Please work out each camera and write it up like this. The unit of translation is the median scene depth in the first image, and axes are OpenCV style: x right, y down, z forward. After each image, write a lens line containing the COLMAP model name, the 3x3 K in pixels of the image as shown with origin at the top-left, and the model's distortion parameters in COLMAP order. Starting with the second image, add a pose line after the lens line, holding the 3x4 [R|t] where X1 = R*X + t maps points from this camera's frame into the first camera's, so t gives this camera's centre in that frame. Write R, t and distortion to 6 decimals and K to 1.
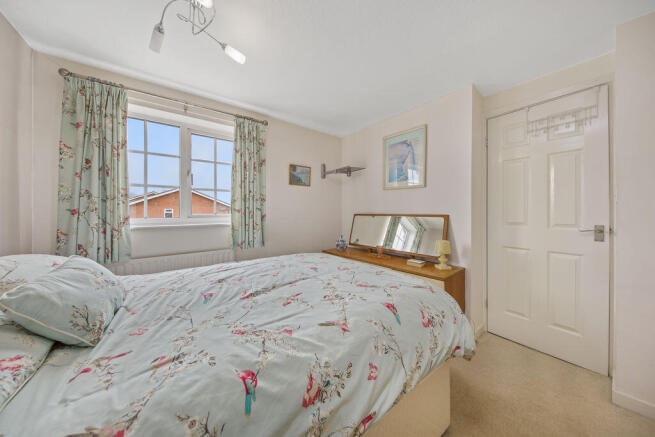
lens RADIAL K [[218.7, 0, 331.0], [0, 218.7, 212.3], [0, 0, 1]] dist [0.004046, -0.000187]
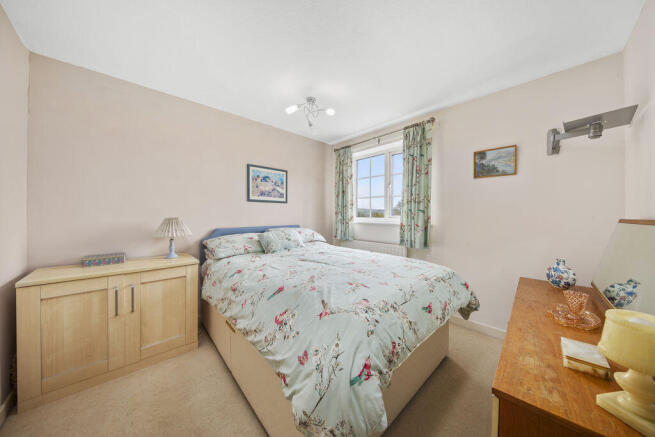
lens RADIAL K [[218.7, 0, 331.4], [0, 218.7, 217.3], [0, 0, 1]] dist [0.004046, -0.000187]
pose [[0.081528, 0.012350, -0.996595, 0.666110], [-0.011255, 0.999871, 0.011470, 0.008547], [0.996608, 0.010282, 0.081656, 0.530667]]
